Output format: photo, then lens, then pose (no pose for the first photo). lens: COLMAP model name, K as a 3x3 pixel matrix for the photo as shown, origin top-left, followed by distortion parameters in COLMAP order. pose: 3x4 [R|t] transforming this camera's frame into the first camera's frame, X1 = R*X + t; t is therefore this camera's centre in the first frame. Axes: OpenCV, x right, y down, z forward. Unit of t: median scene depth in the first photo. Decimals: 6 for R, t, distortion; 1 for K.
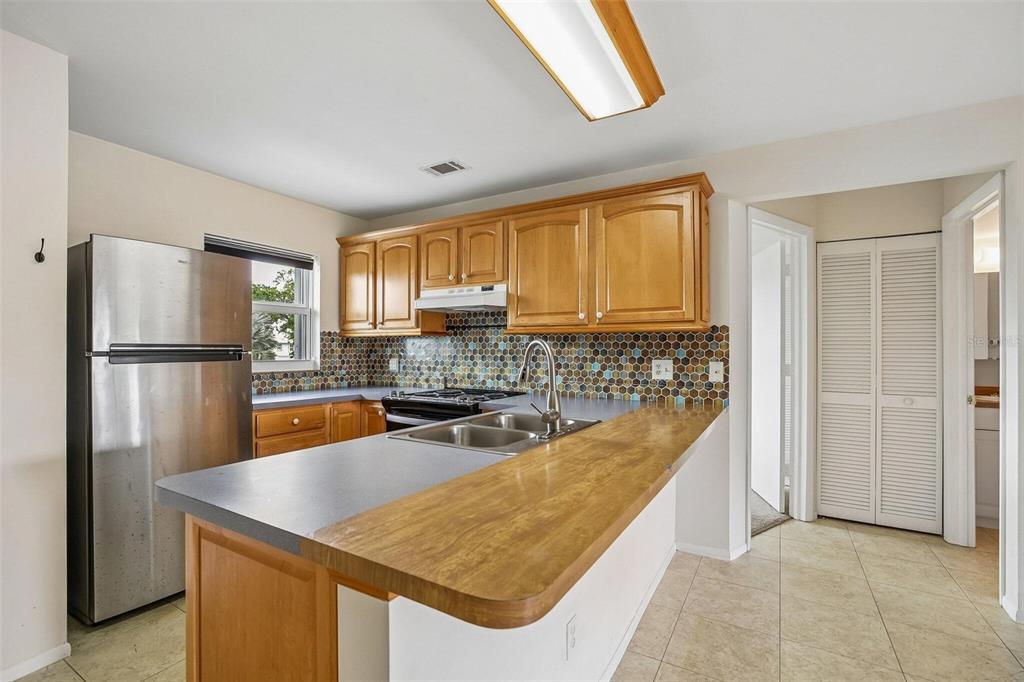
lens RADIAL K [[477.4, 0, 515.4], [0, 477.4, 347.9], [0, 0, 1]] dist [-0.001243, 0.000160]
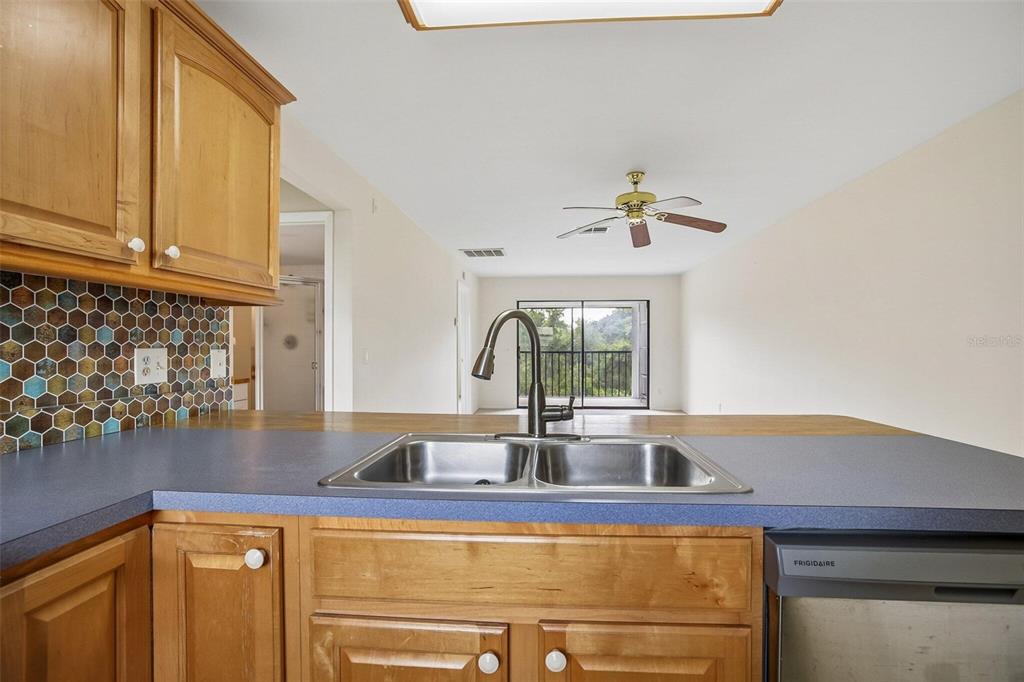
lens RADIAL K [[456.5, 0, 509.8], [0, 456.5, 341.6], [0, 0, 1]] dist [-0.034597, 0.015050]
pose [[-0.416352, 0.006113, 0.909183, -0.305045], [0.000066, 0.999978, -0.006694, 0.018441], [-0.909204, -0.002727, -0.416343, 0.749065]]
